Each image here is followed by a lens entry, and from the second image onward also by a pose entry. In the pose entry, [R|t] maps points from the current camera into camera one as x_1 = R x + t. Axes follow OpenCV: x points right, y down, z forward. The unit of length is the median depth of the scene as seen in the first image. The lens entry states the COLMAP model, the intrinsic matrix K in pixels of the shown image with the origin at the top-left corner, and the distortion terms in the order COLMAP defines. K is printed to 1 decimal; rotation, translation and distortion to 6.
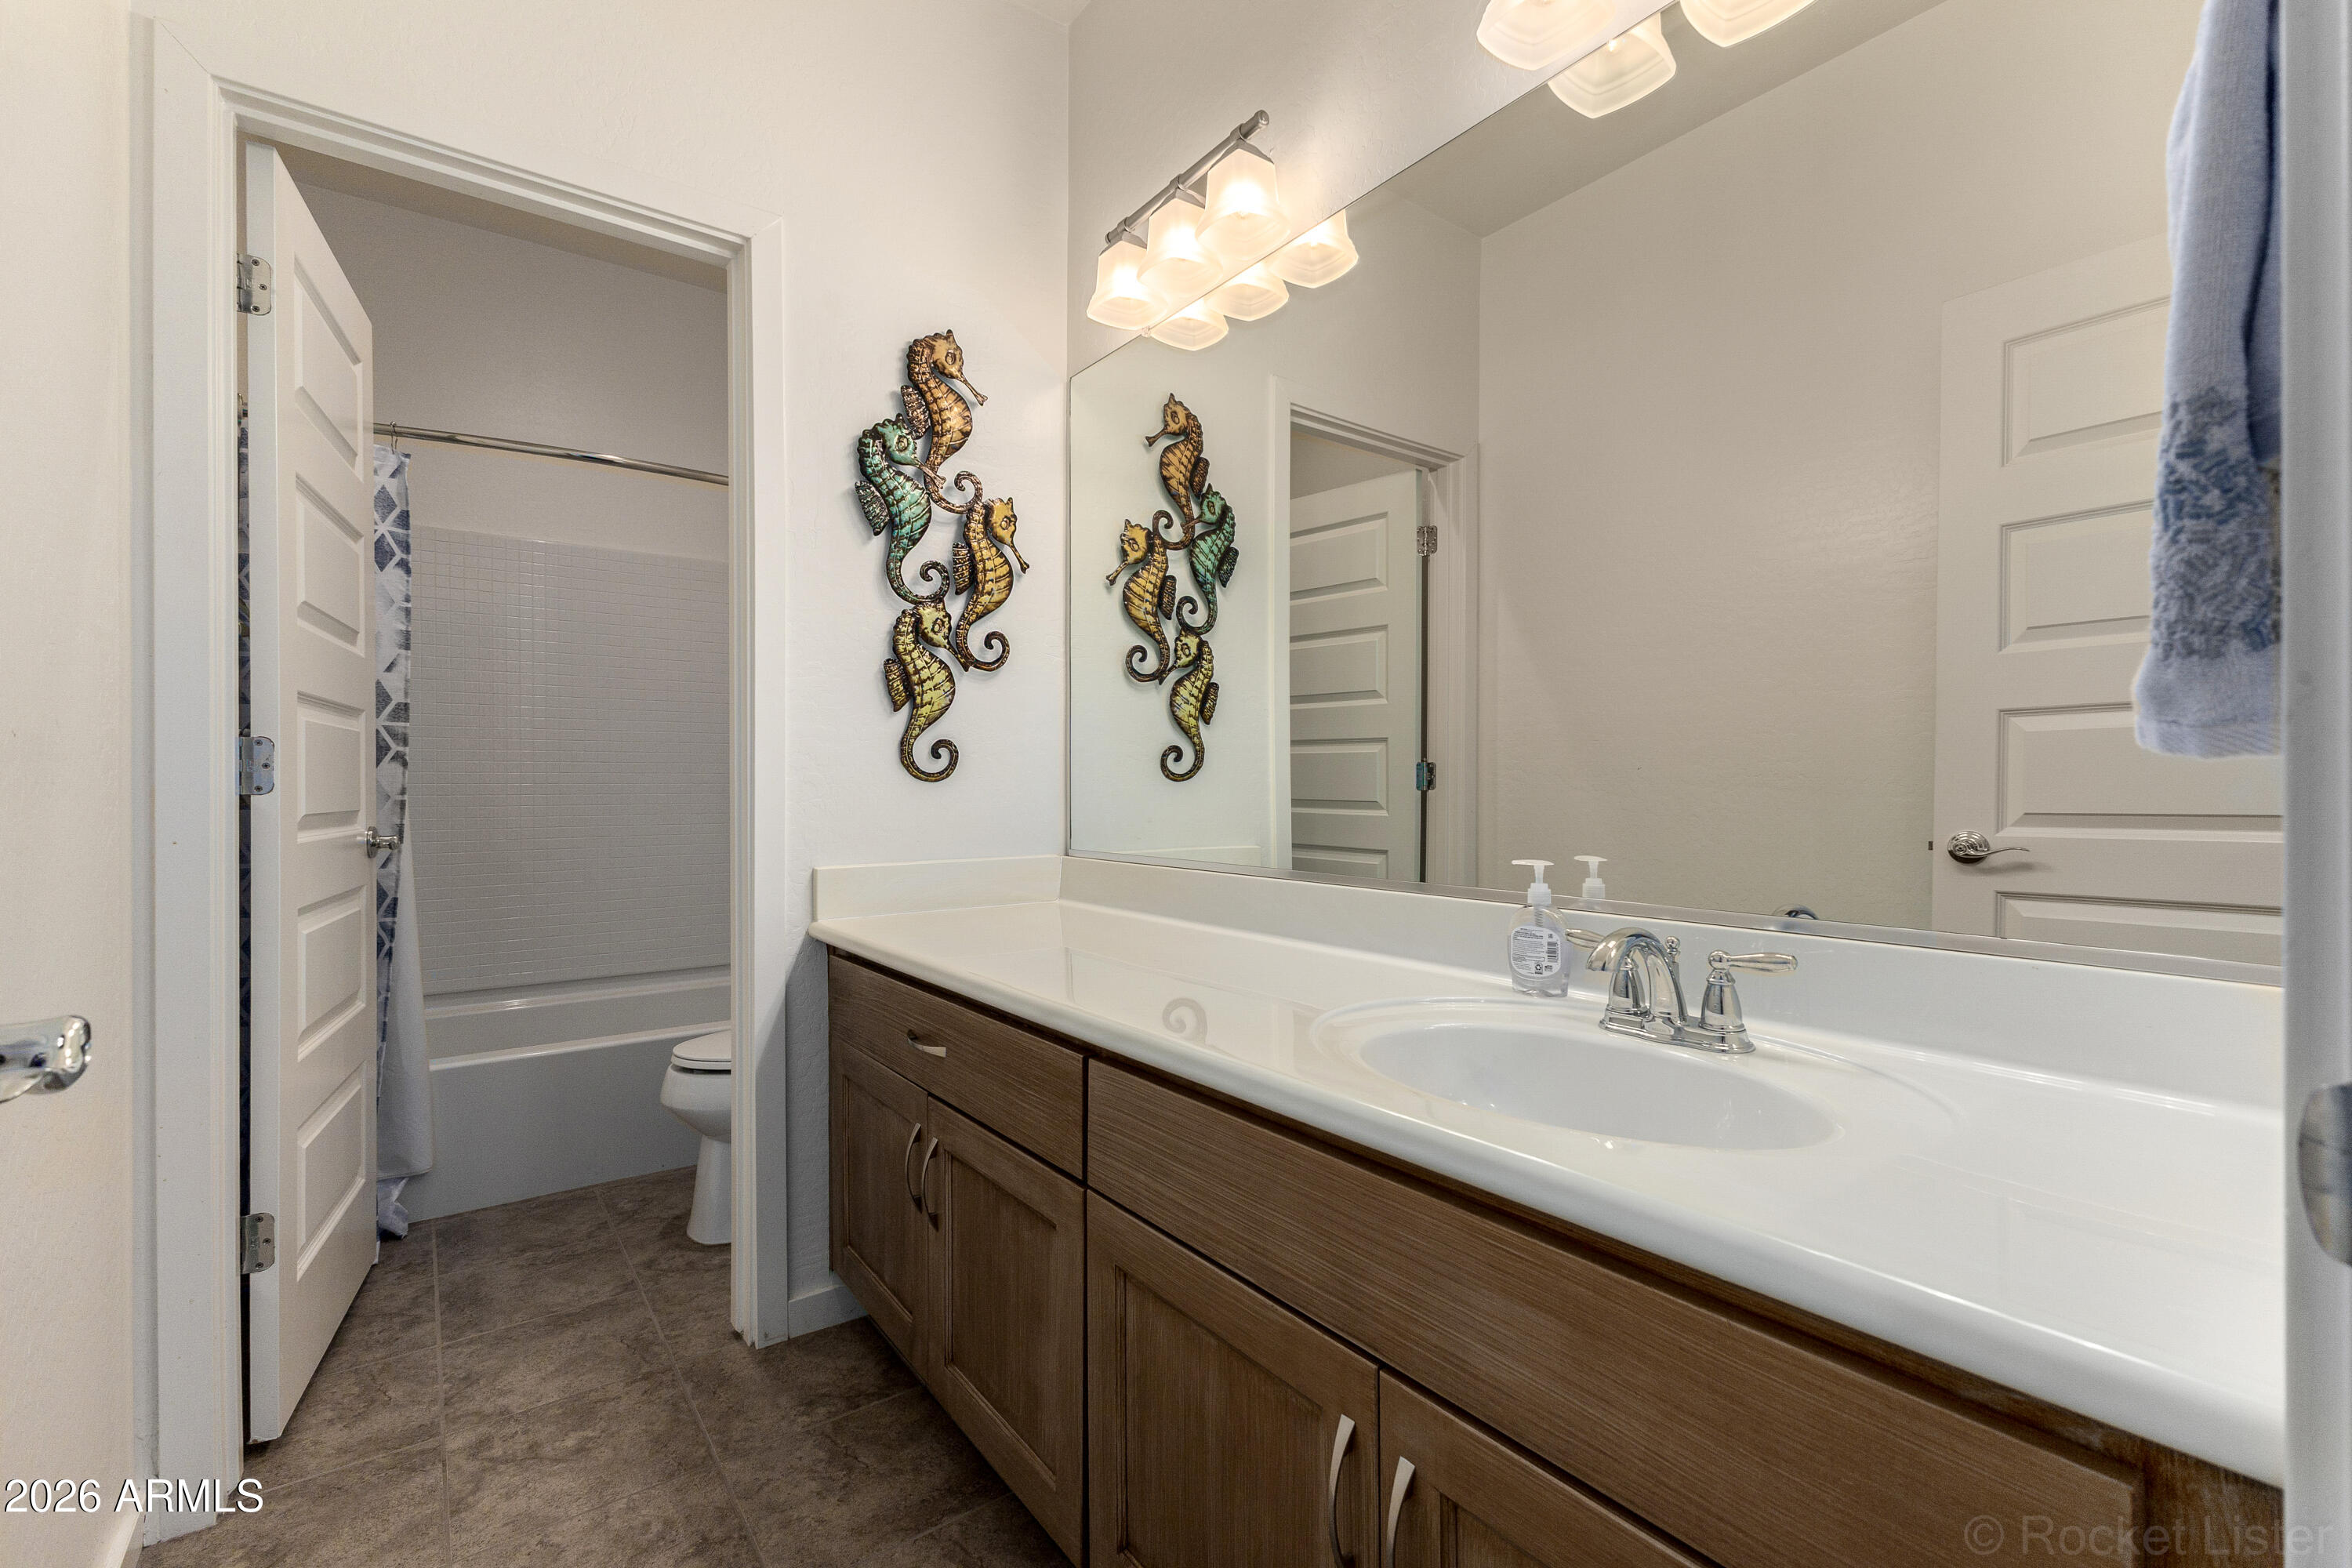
lens RADIAL K [[1024.5, 0, 1178.4], [0, 1024.5, 780.1], [0, 0, 1]] dist [0.016577, -0.004763]
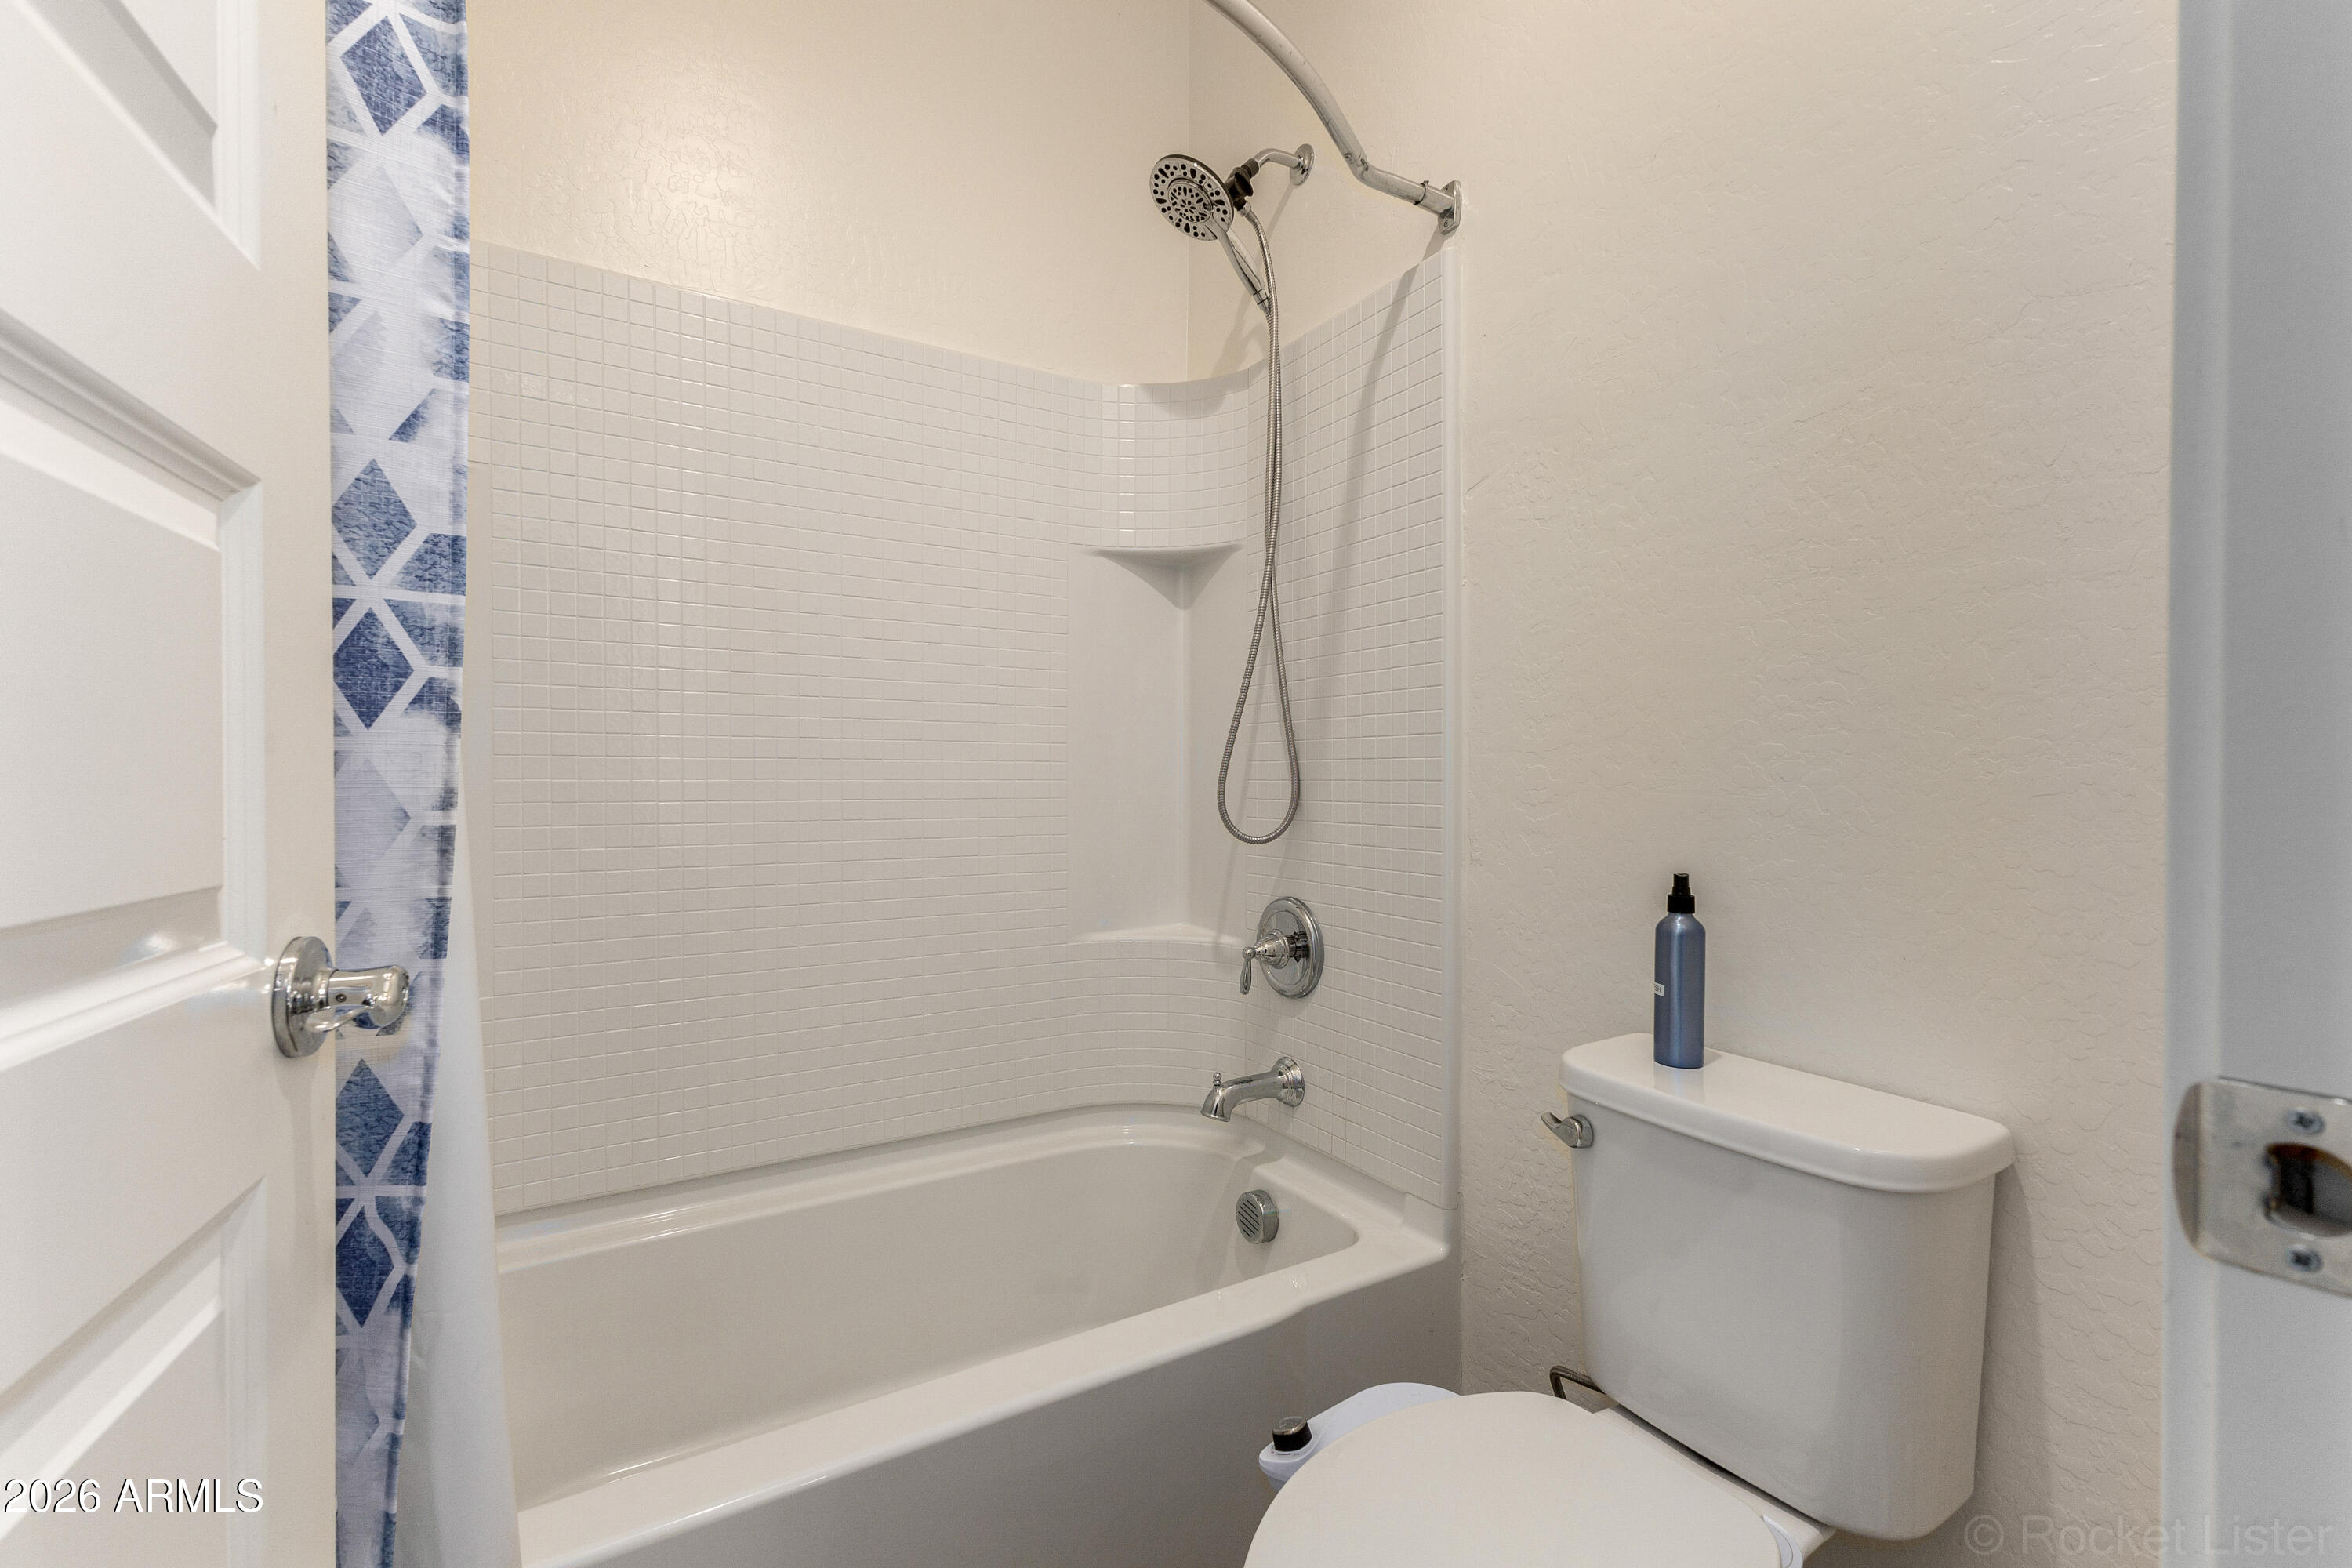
lens RADIAL K [[1024.5, 0, 1168.5], [0, 1024.5, 779.2], [0, 0, 1]] dist [0.016577, -0.004763]
pose [[0.996107, -0.000334, -0.088153, -0.487875], [0.000383, 1.000000, 0.000545, 0.004221], [0.088153, -0.000577, 0.996107, 0.686504]]
